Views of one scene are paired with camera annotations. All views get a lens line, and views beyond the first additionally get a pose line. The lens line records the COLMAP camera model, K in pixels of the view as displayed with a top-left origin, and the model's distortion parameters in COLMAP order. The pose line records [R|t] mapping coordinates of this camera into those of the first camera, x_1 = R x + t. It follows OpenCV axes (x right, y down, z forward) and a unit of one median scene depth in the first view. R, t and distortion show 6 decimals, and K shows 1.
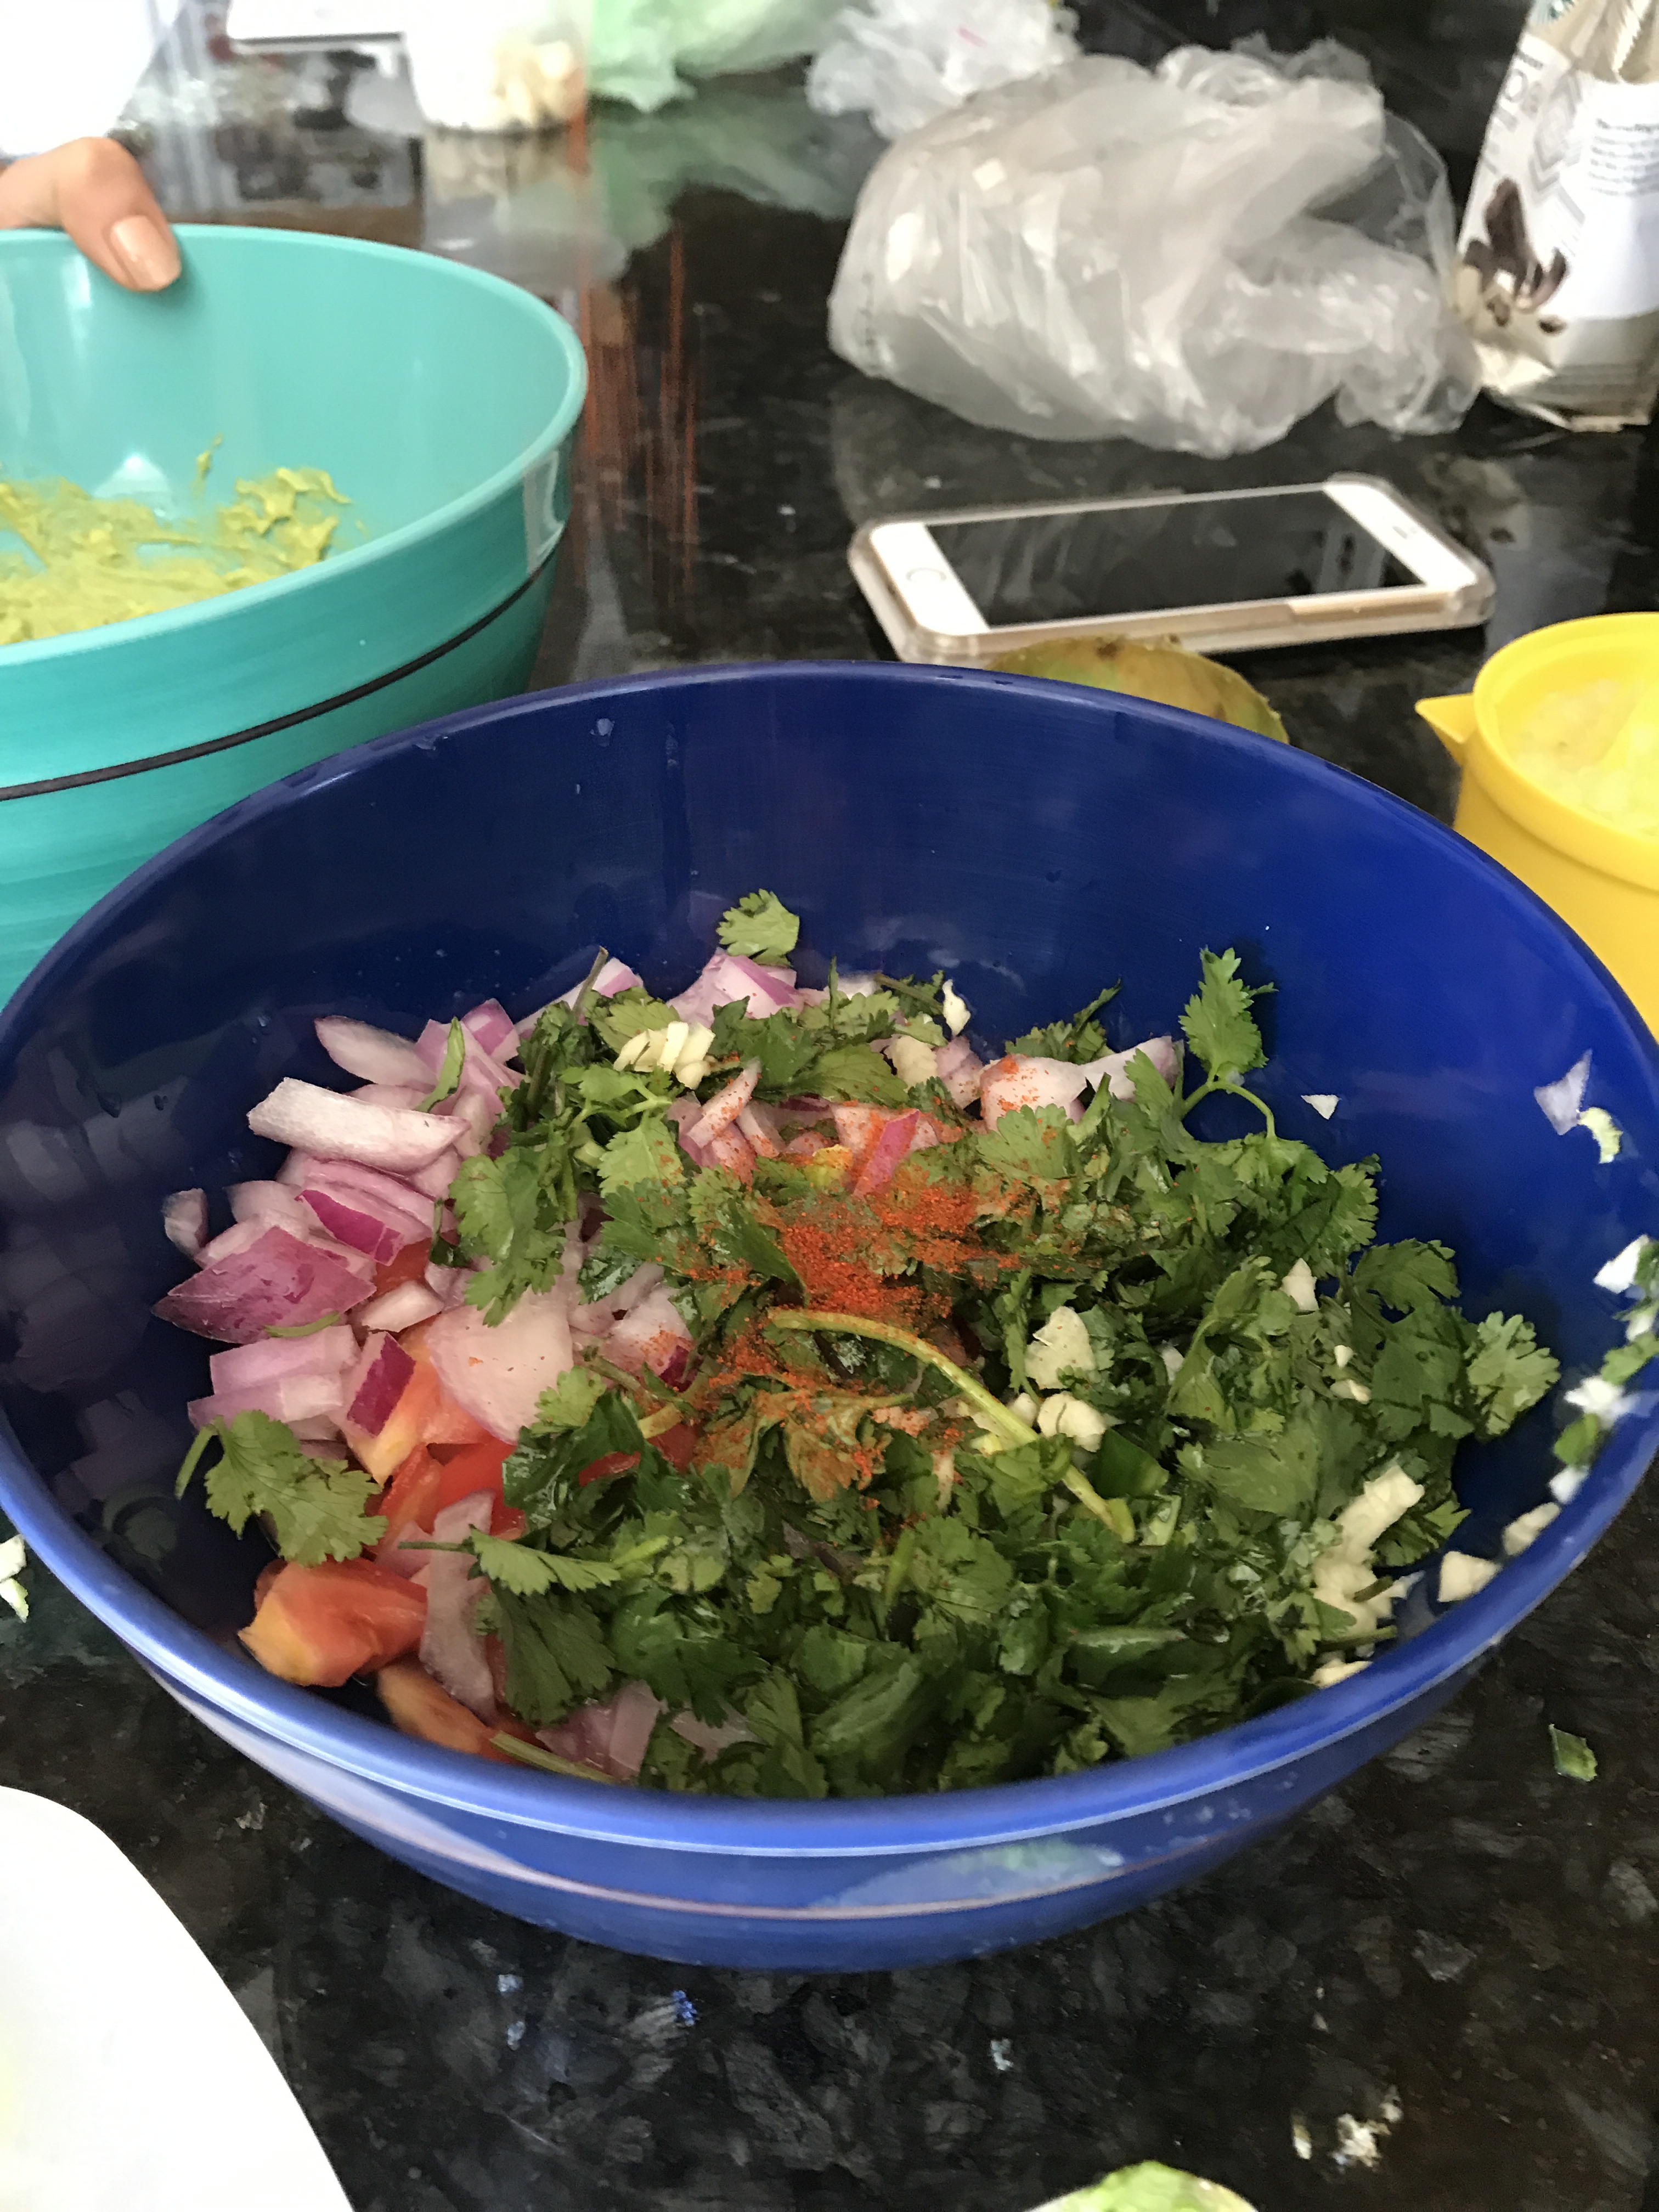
lens RADIAL K [[1769.3, 0, 829.5], [0, 1769.3, 1106.0], [0, 0, 1]] dist [-0.028304, 0.056652]
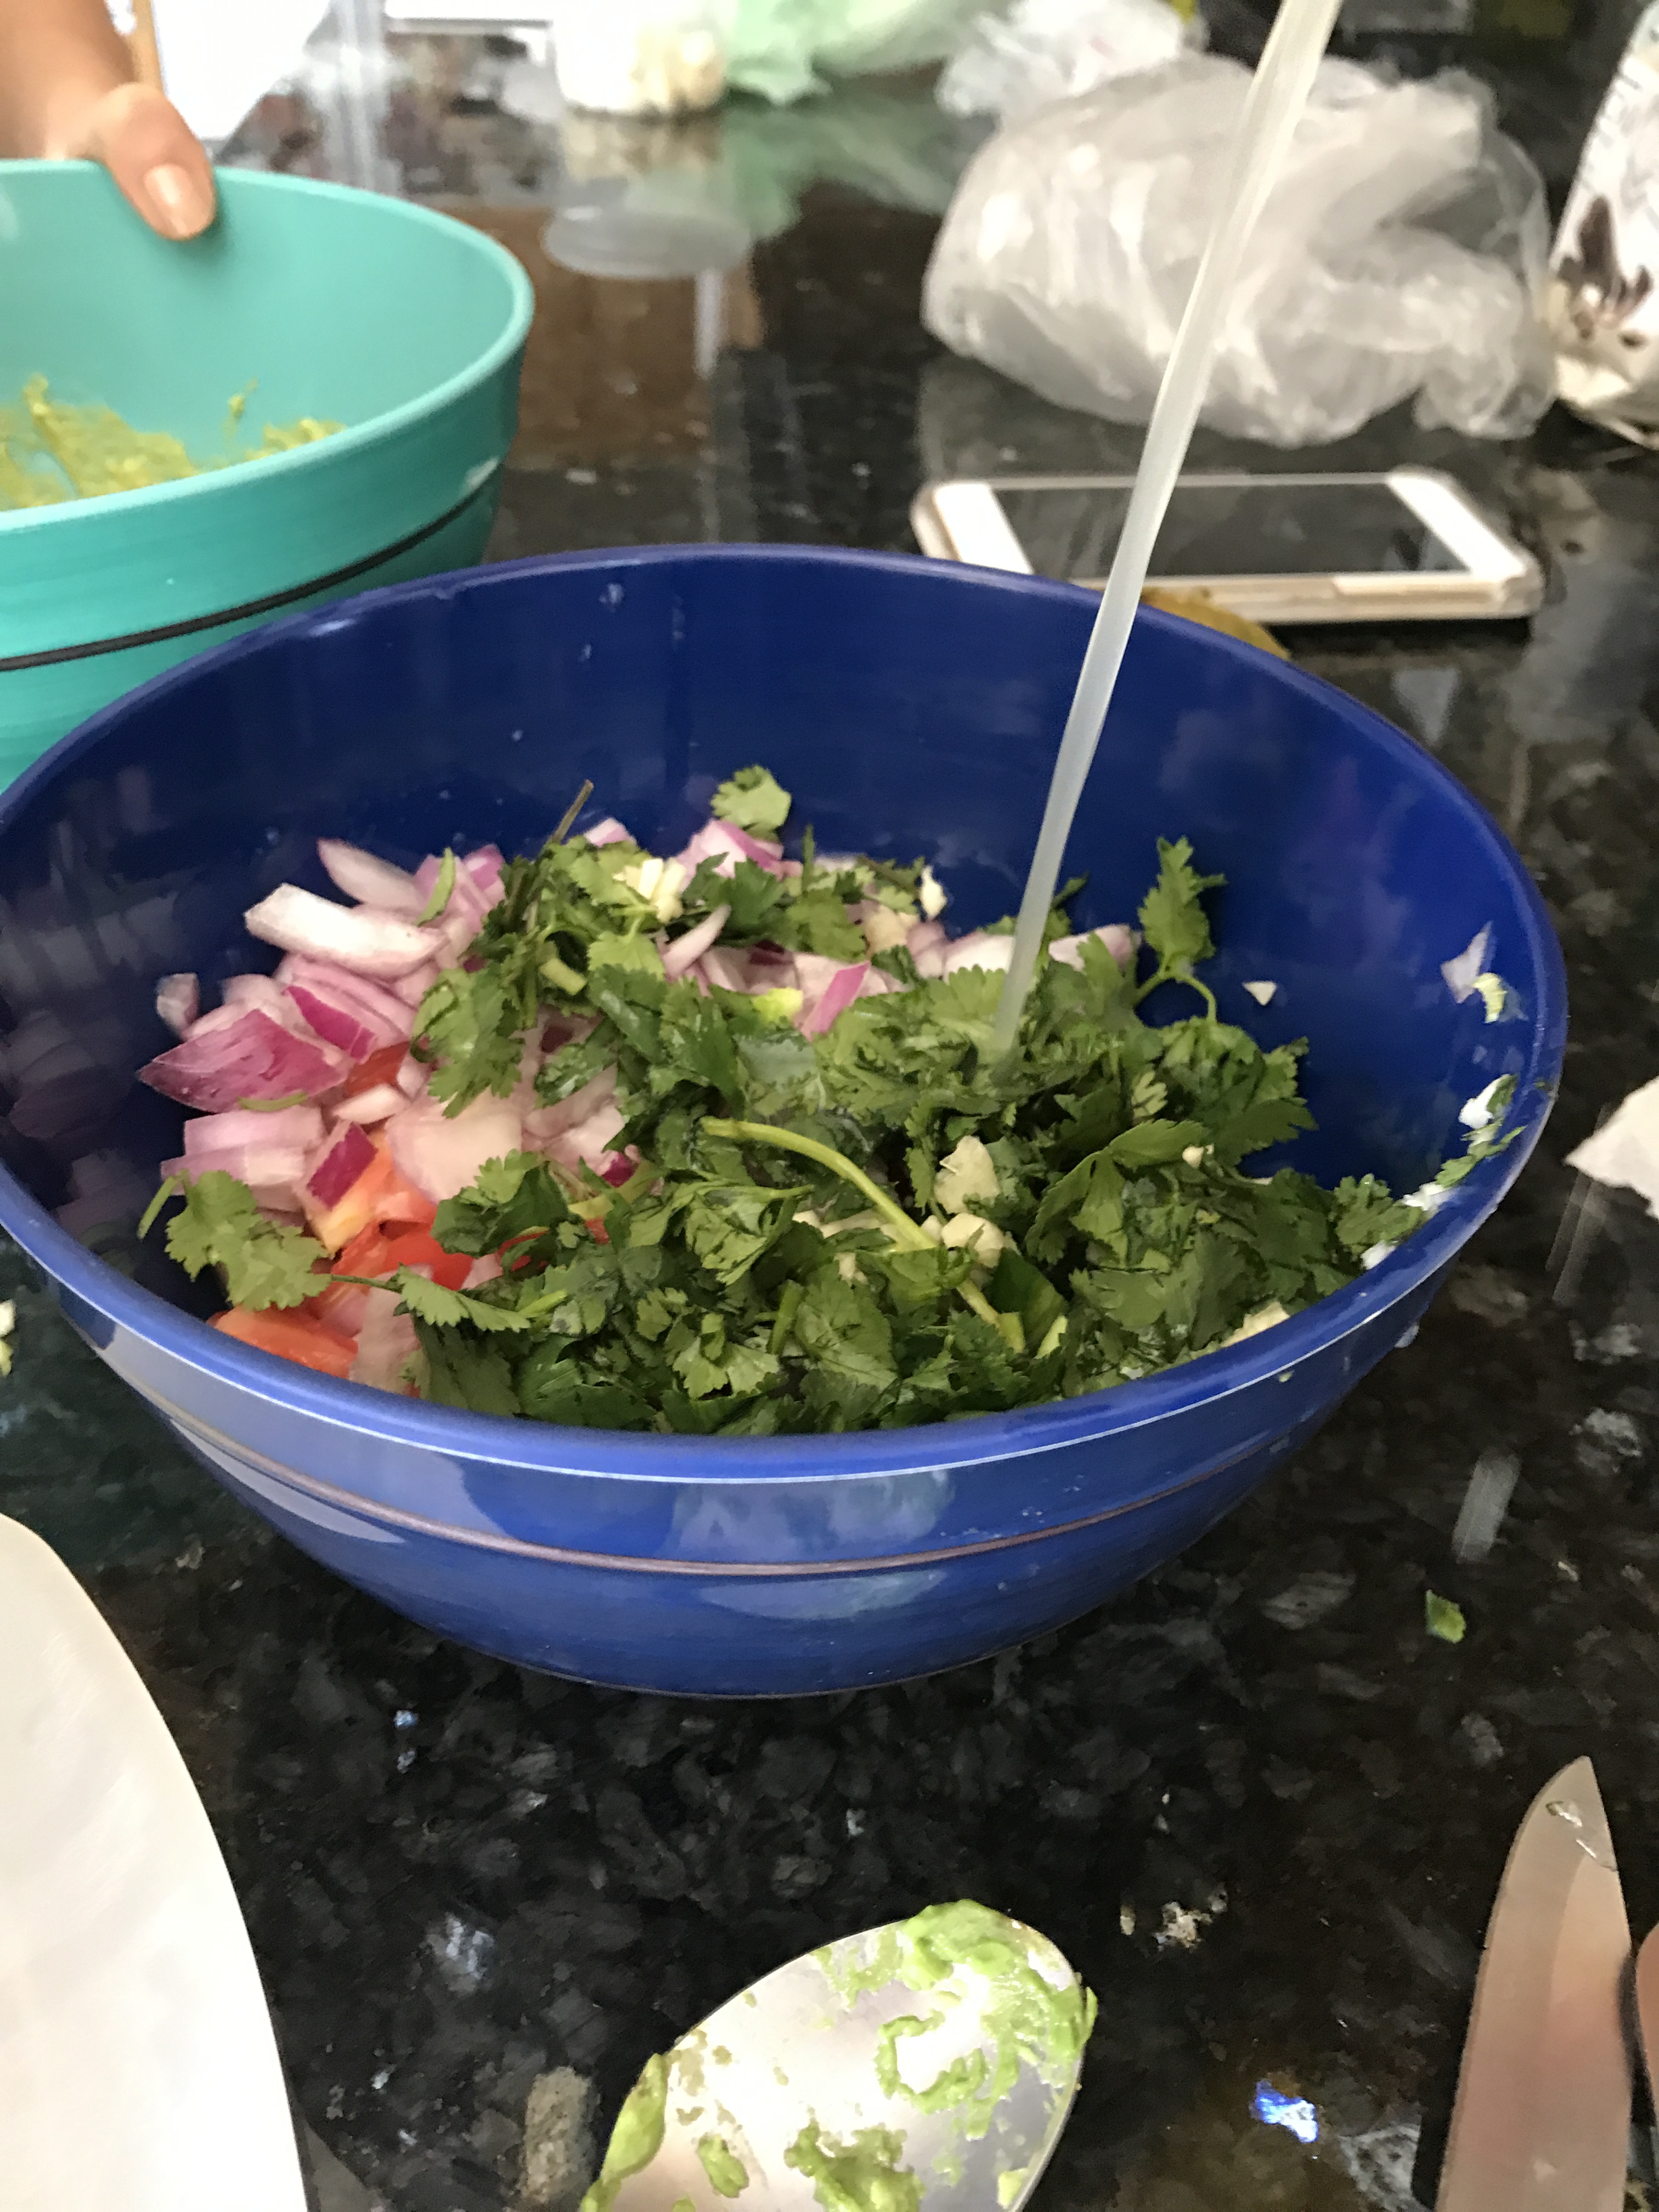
lens RADIAL K [[1763.1, 0, 836.9], [0, 1763.1, 1097.4], [0, 0, 1]] dist [-0.002335, 0.008660]
pose [[0.996057, 0.077968, -0.042329, 0.082964], [-0.078558, 0.996832, -0.012465, 0.100611], [0.041223, 0.015741, 0.999026, -0.055866]]
